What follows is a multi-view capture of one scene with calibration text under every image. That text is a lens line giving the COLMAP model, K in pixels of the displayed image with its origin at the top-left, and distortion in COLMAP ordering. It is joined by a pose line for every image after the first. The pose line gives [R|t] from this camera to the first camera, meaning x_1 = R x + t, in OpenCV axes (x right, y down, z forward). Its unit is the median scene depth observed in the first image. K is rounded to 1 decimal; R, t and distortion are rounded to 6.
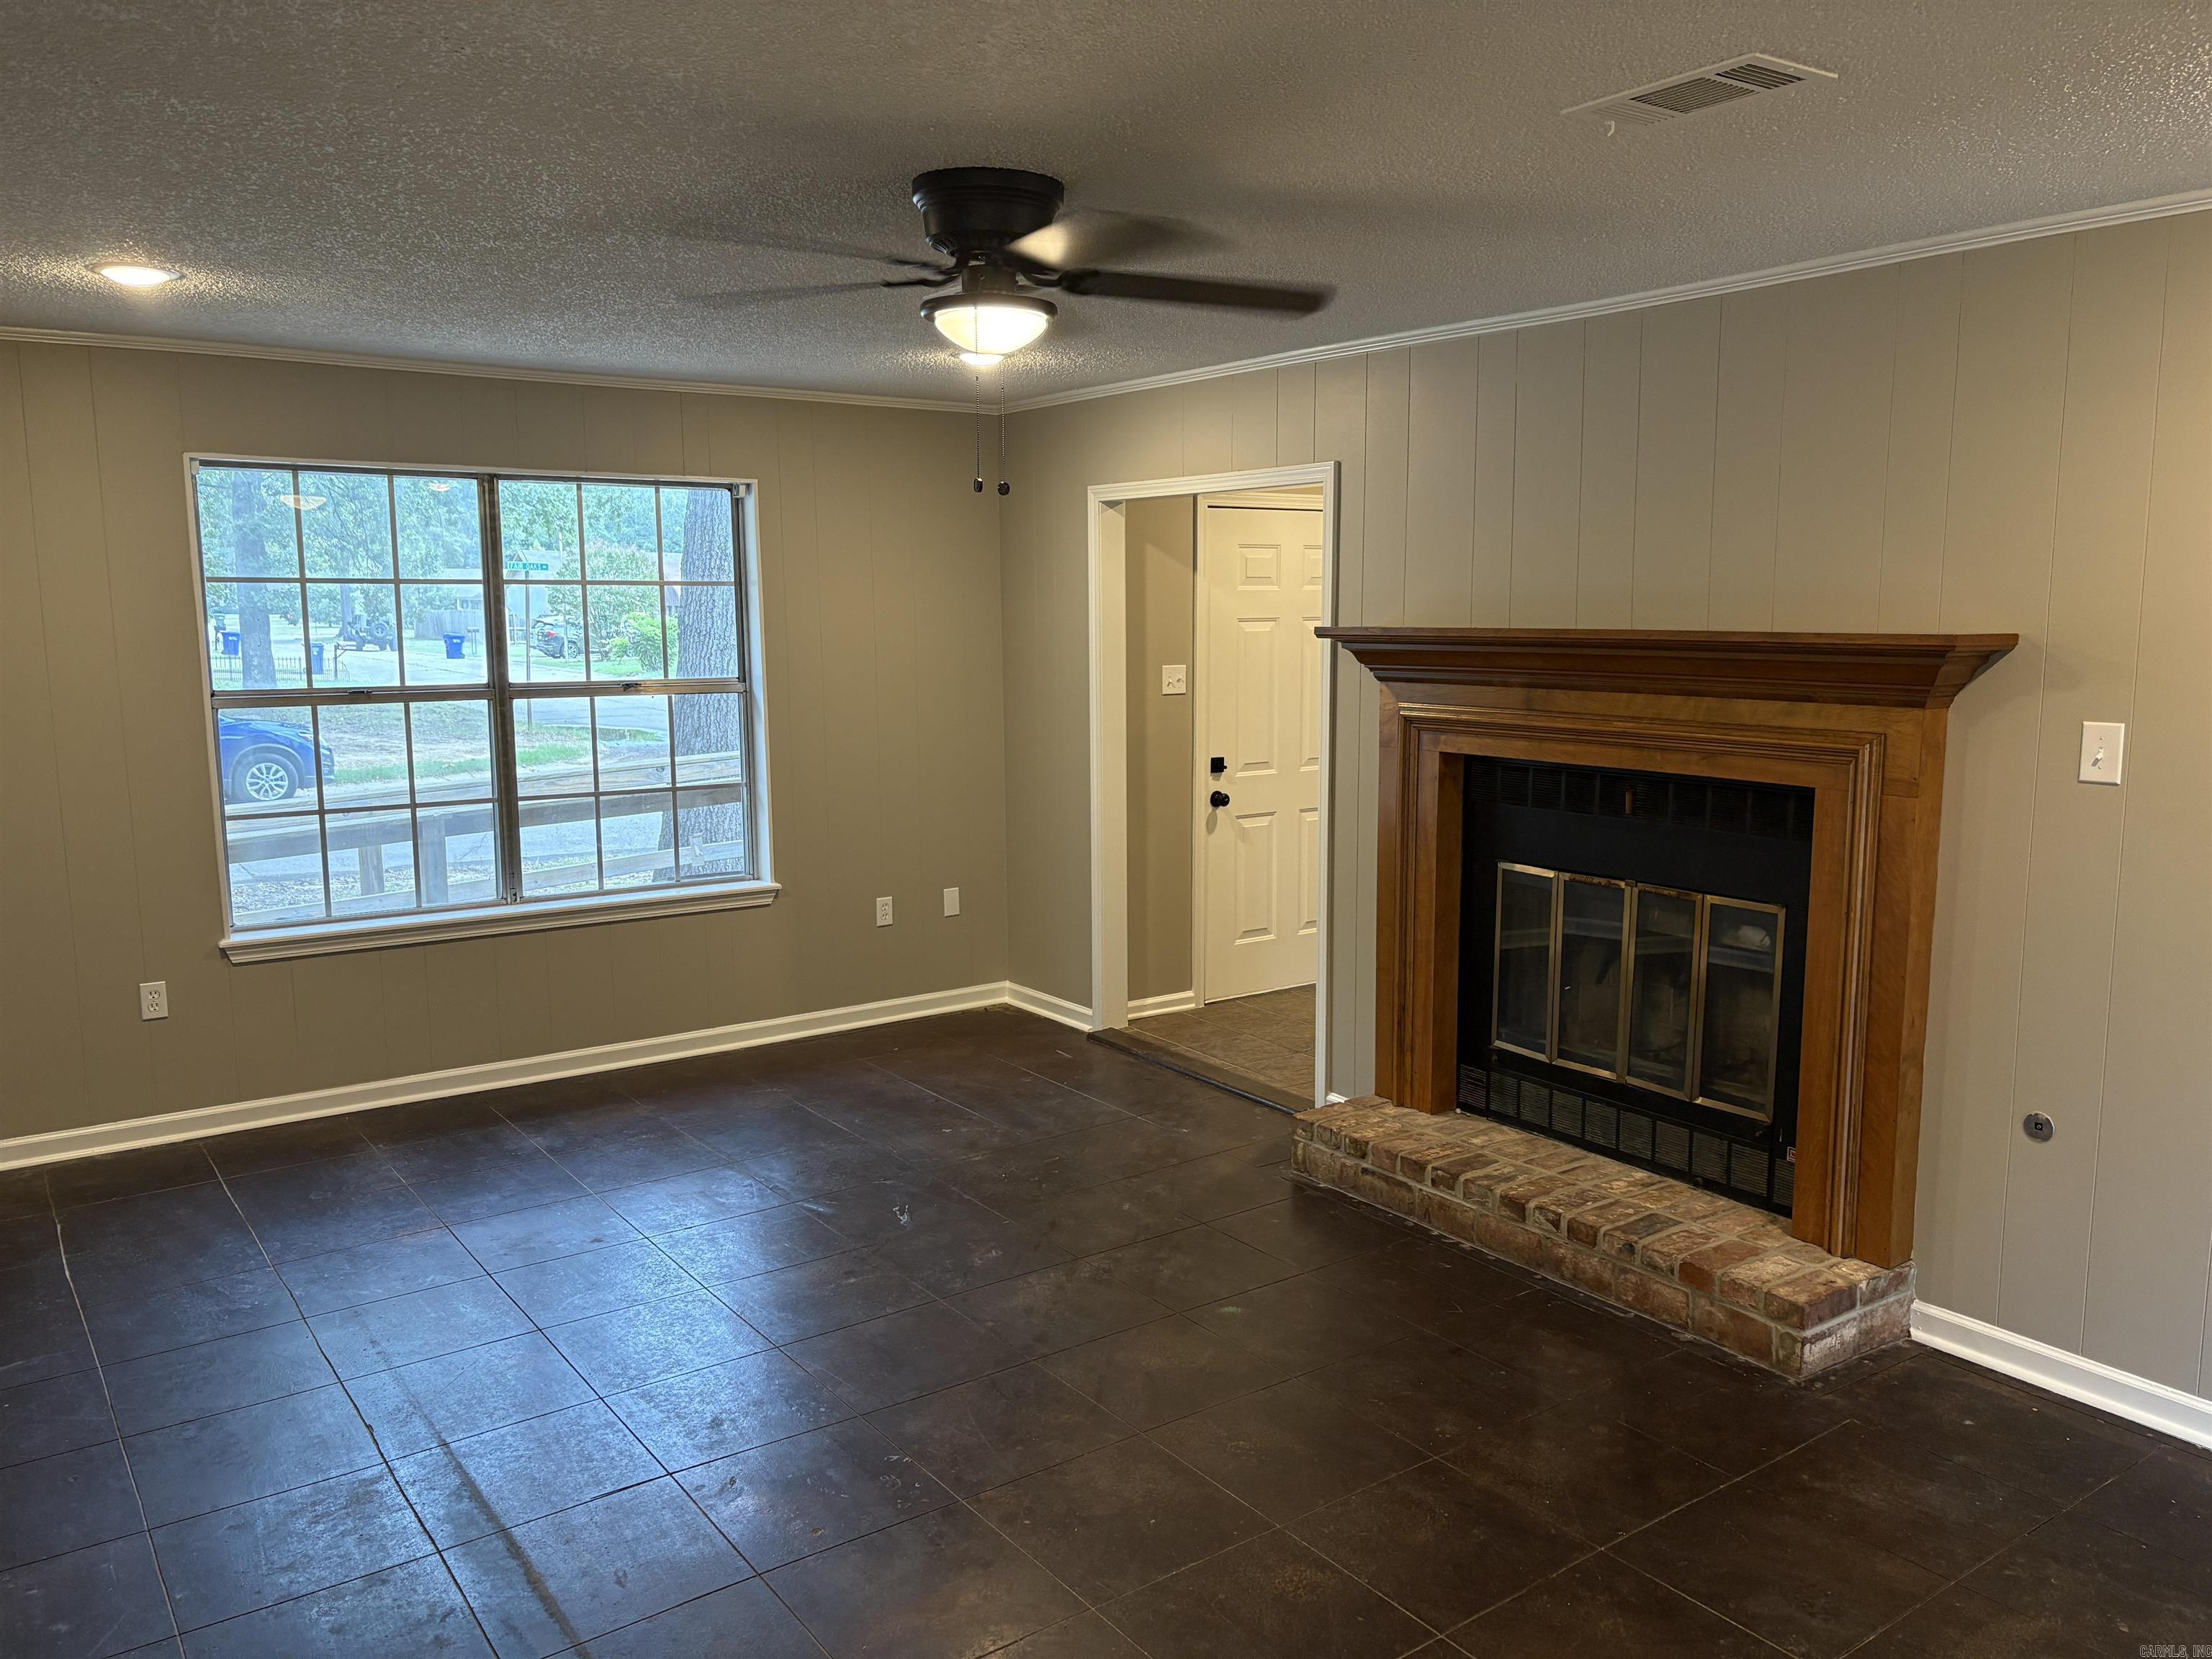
lens RADIAL K [[1685.6, 0, 1106.0], [0, 1685.6, 829.5], [0, 0, 1]] dist [0.034043, 0.006625]
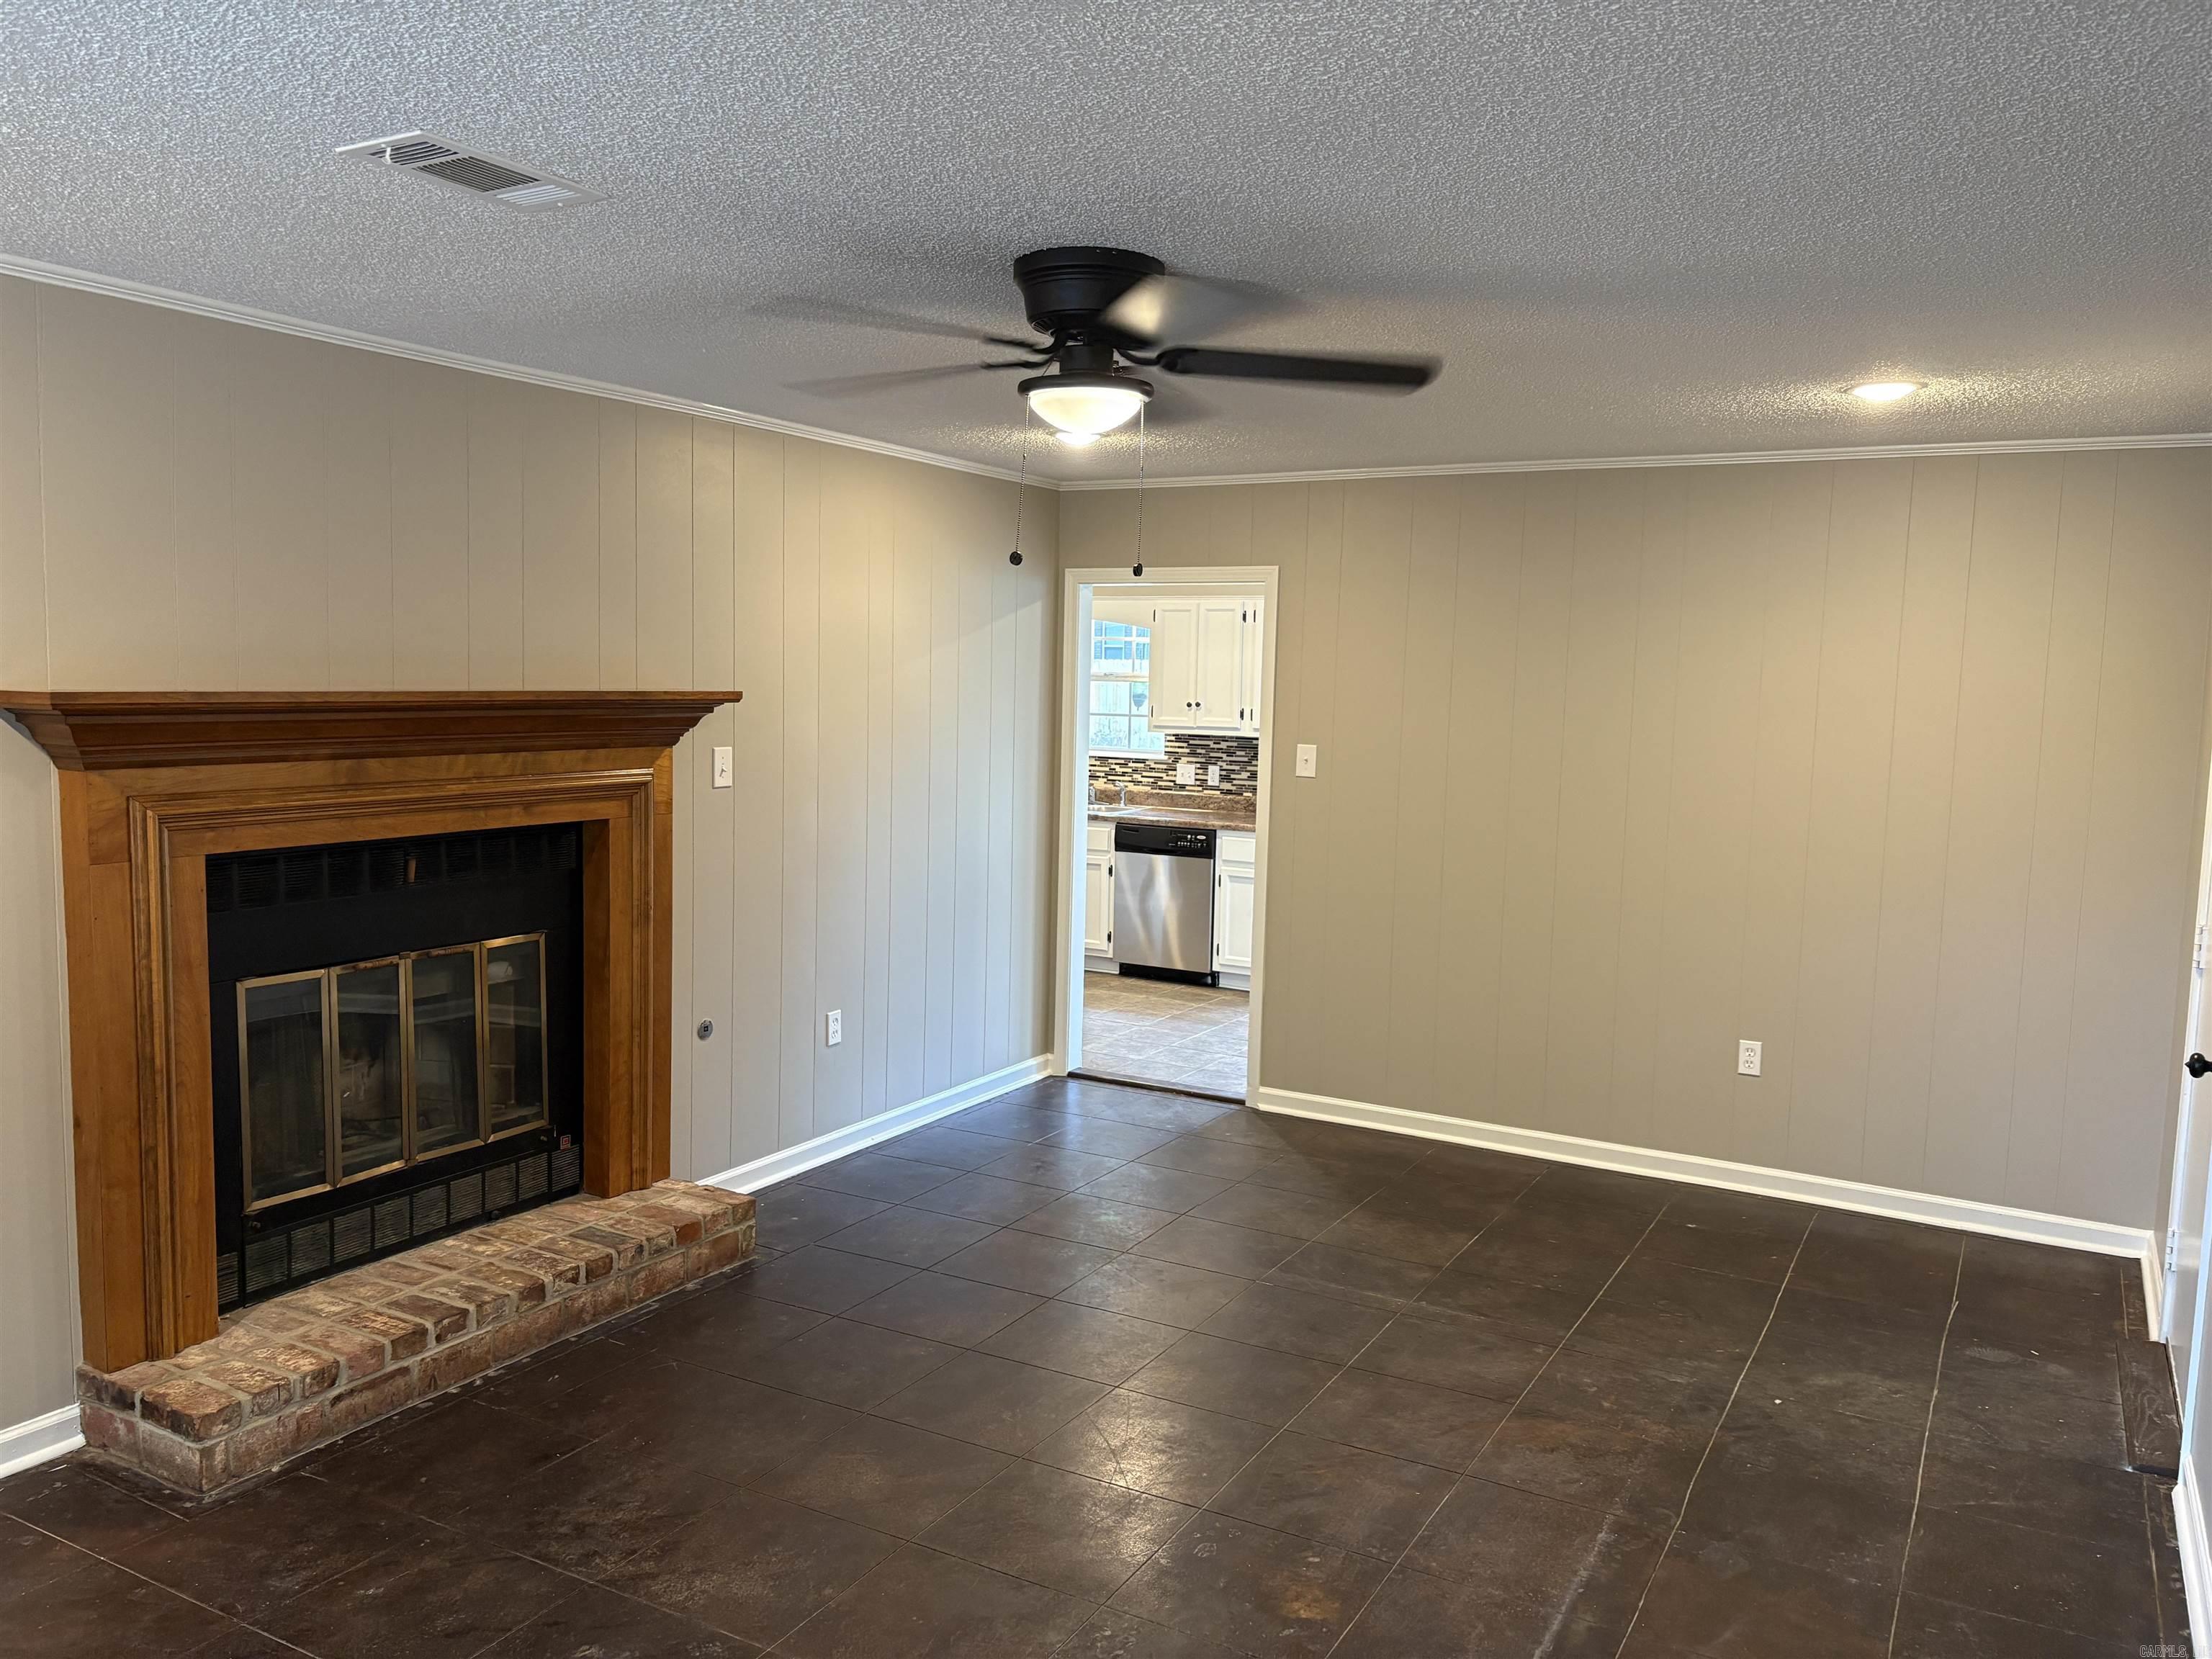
lens RADIAL K [[1685.6, 0, 1106.0], [0, 1685.6, 829.5], [0, 0, 1]] dist [0.034043, 0.006625]
pose [[-0.423133, -0.097562, 0.900800, -0.716906], [0.098233, 0.983386, 0.152649, -0.146291], [-0.900727, 0.153079, -0.406519, 1.033146]]
